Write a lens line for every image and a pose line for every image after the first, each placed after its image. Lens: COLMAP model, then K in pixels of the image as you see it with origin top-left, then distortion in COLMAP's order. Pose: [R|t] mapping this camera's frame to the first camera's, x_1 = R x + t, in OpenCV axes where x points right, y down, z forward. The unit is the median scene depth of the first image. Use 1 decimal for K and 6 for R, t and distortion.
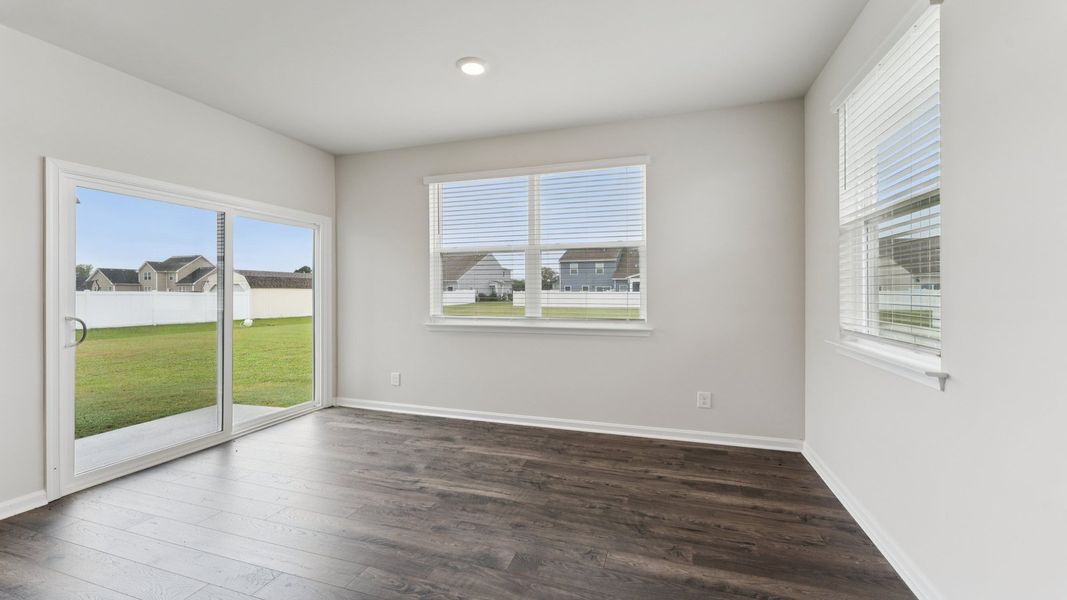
lens RADIAL K [[437.4, 0, 529.7], [0, 437.4, 291.9], [0, 0, 1]] dist [-0.001650, -0.000197]
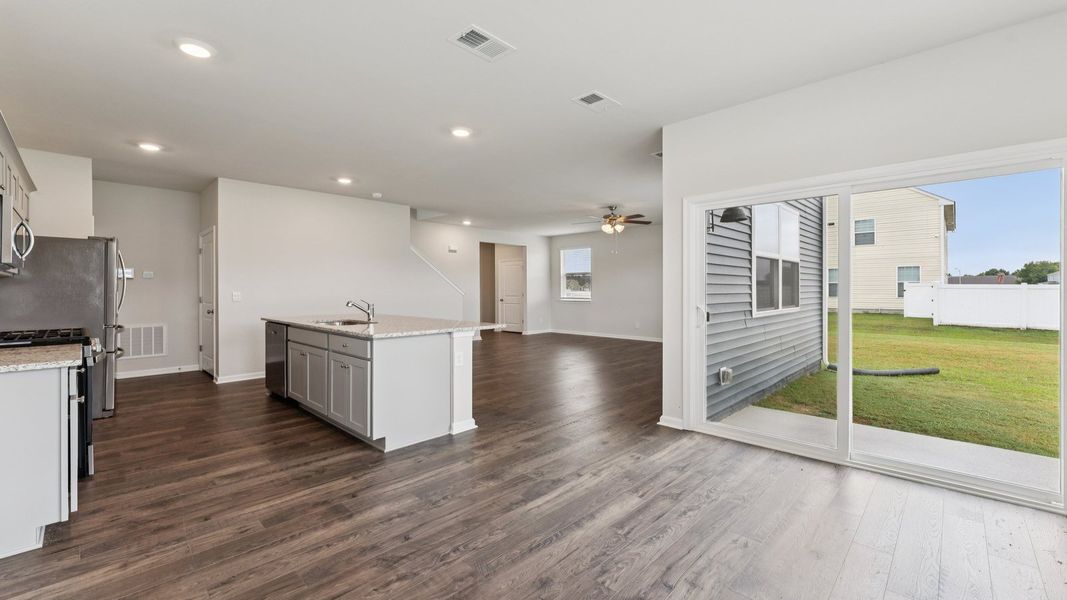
lens RADIAL K [[437.4, 0, 529.7], [0, 437.4, 291.9], [0, 0, 1]] dist [-0.001650, -0.000197]
pose [[-0.441475, 0.009697, -0.897221, 0.343291], [0.003110, 0.999952, 0.009277, -0.001801], [0.897268, 0.001305, -0.441484, 0.874748]]
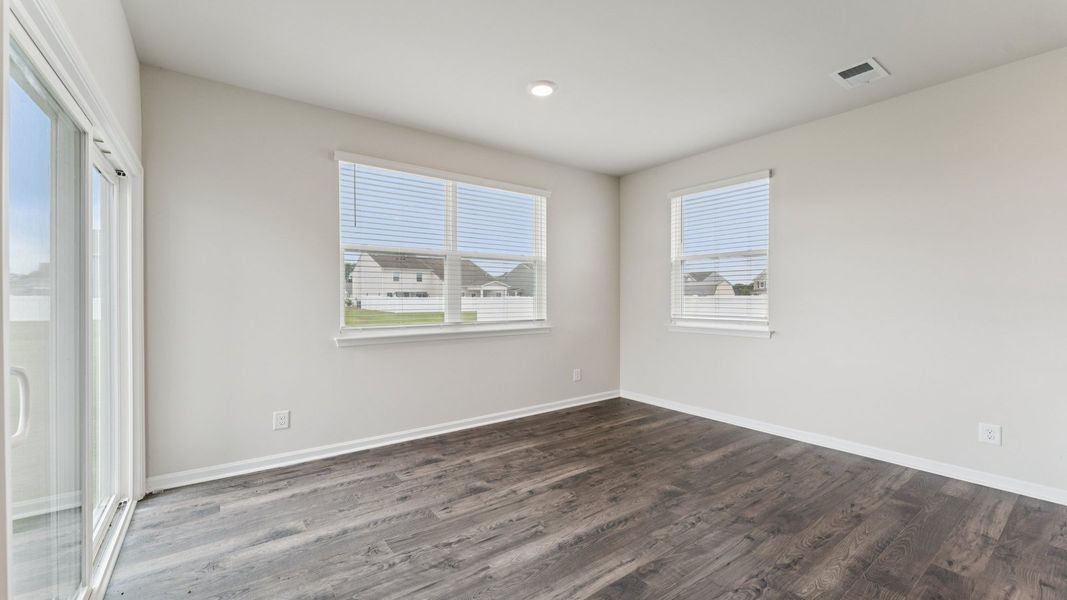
lens RADIAL K [[431.6, 0, 530.9], [0, 431.6, 299.2], [0, 0, 1]] dist [-0.001417, -0.000810]
pose [[0.572384, -0.002409, 0.819982, -0.842666], [0.000802, 0.999997, 0.002378, 0.001404], [-0.819985, -0.000703, 0.572385, 0.342159]]
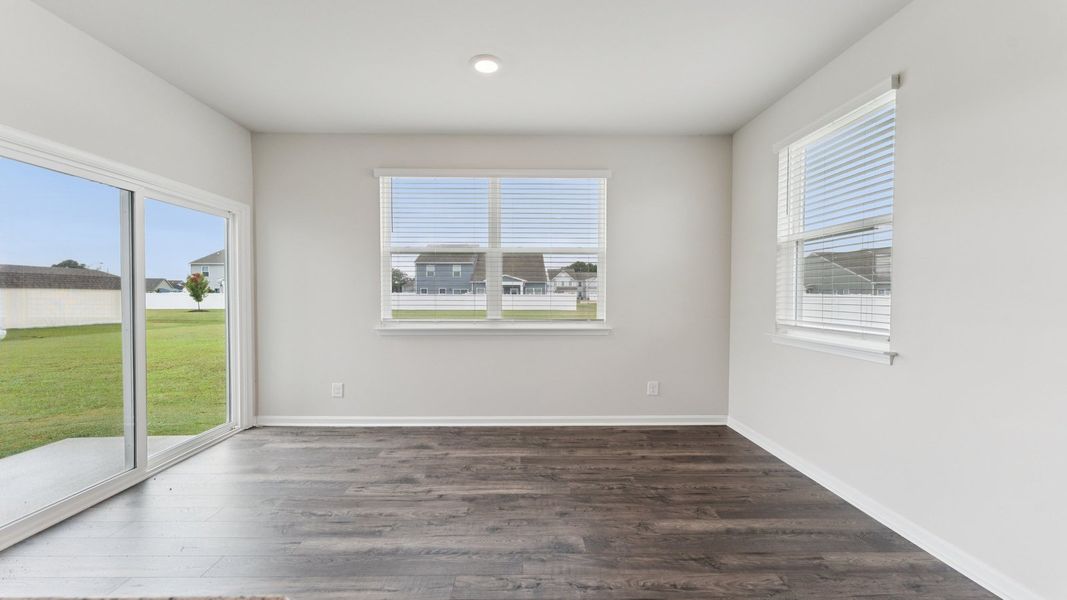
lens RADIAL K [[439.0, 0, 526.8], [0, 439.0, 305.4], [0, 0, 1]] dist [-0.000106, 0.000024]
pose [[0.943809, -0.004932, 0.330455, -0.306729], [-0.003323, 0.999696, 0.024412, 0.001097], [-0.330475, -0.024139, 0.943506, 0.022660]]
